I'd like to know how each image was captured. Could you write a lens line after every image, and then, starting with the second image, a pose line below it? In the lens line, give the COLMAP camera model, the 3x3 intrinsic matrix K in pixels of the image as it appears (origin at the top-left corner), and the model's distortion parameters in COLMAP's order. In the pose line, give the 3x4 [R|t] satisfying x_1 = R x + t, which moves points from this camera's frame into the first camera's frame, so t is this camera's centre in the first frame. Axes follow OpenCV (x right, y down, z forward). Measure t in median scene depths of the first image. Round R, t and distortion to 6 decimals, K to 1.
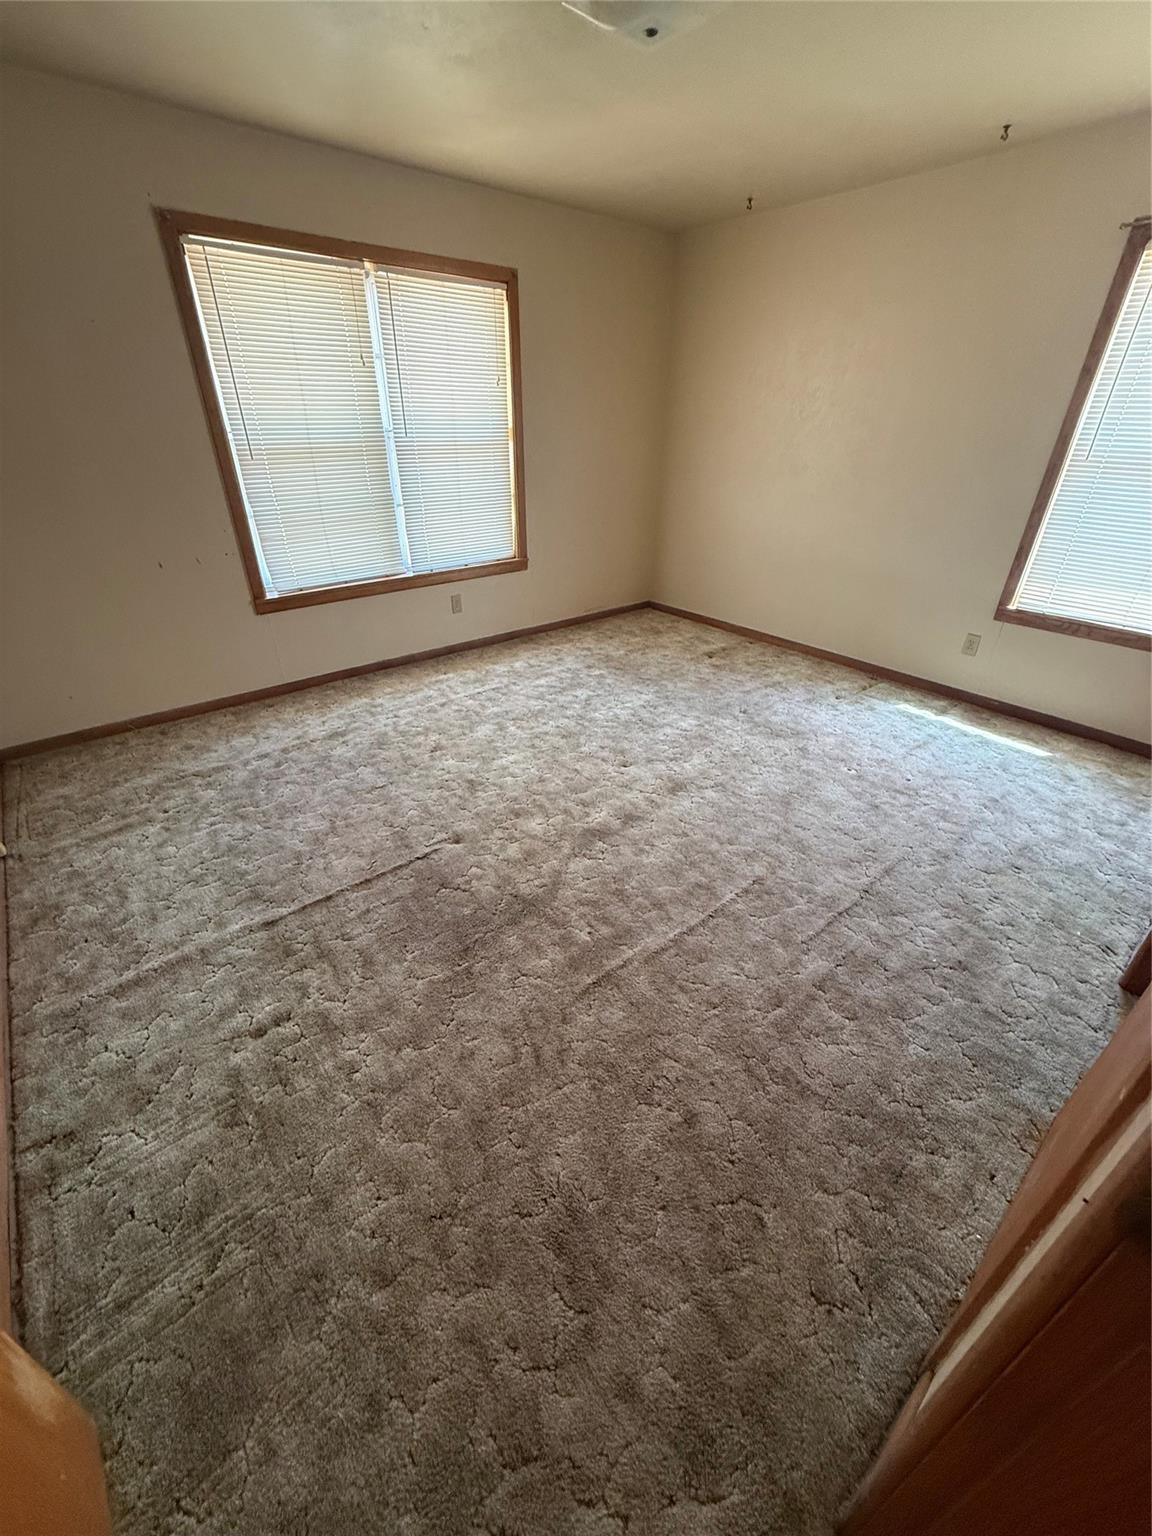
lens RADIAL K [[612.2, 0, 582.8], [0, 612.2, 769.0], [0, 0, 1]] dist [-0.000481, 0.000498]
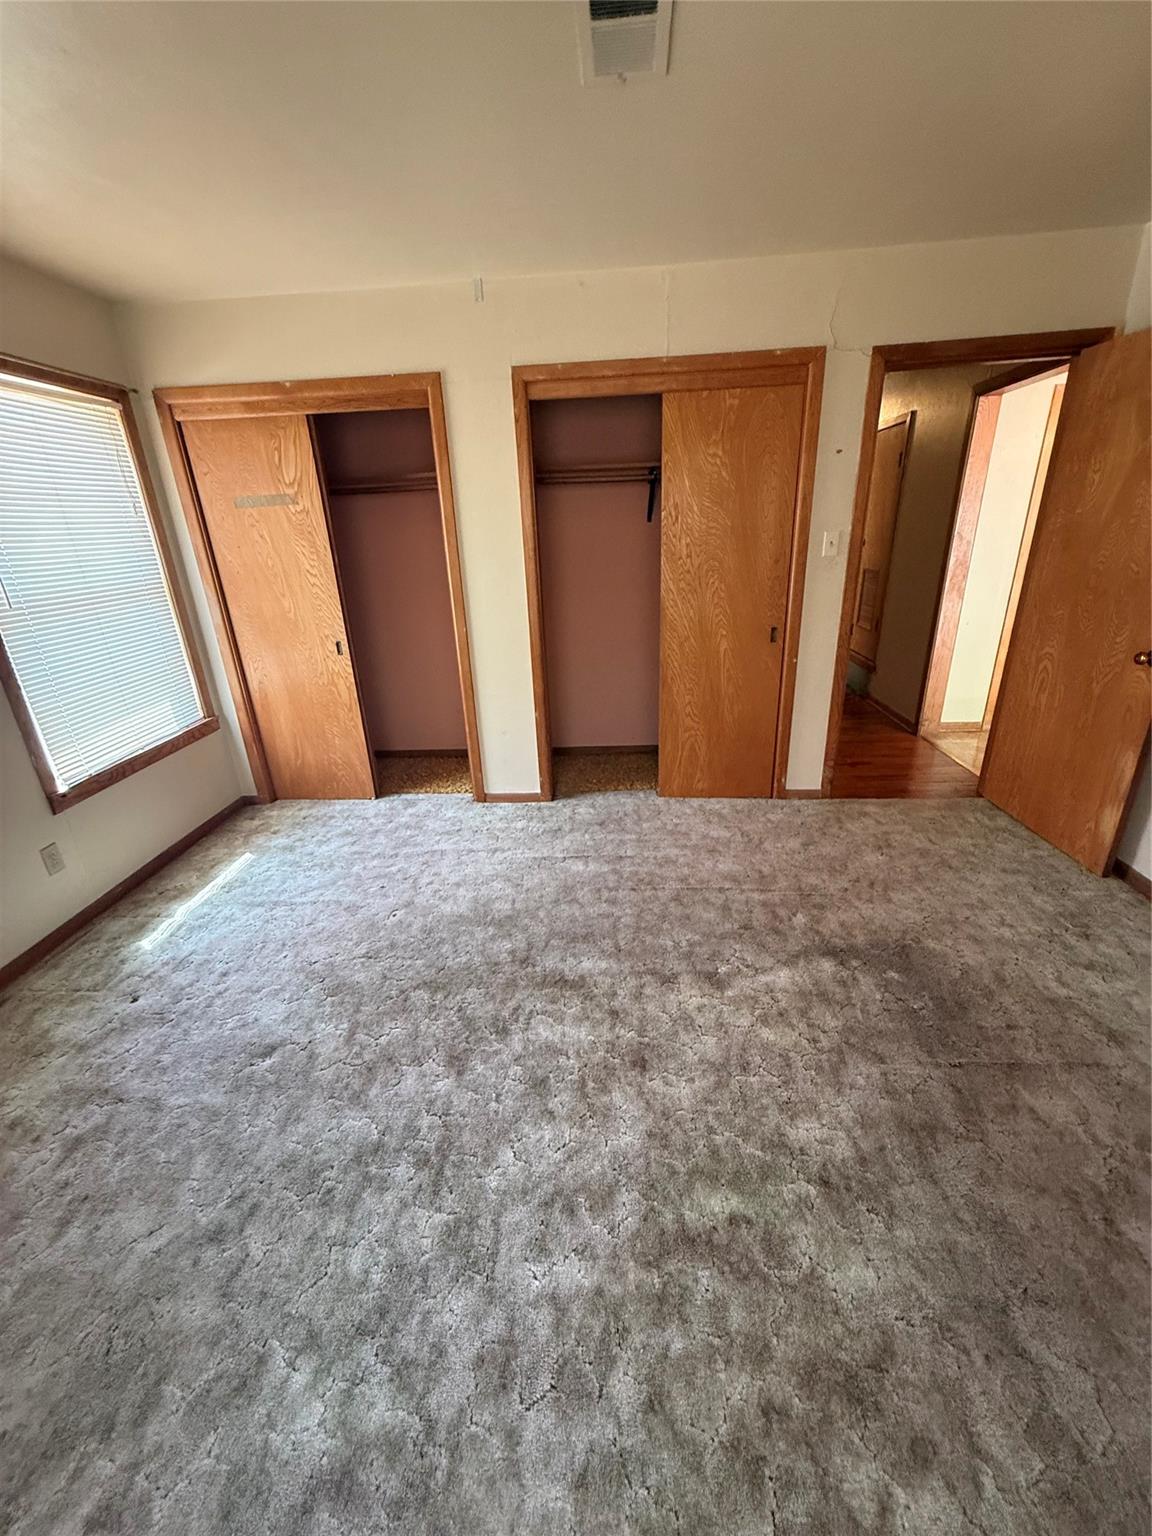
lens RADIAL K [[612.2, 0, 576.6], [0, 612.2, 766.0], [0, 0, 1]] dist [-0.000481, 0.000498]
pose [[-0.715114, -0.238681, 0.656996, -0.322879], [0.377660, 0.658984, 0.650471, -0.706121], [-0.588205, 0.713282, -0.381108, 1.177370]]
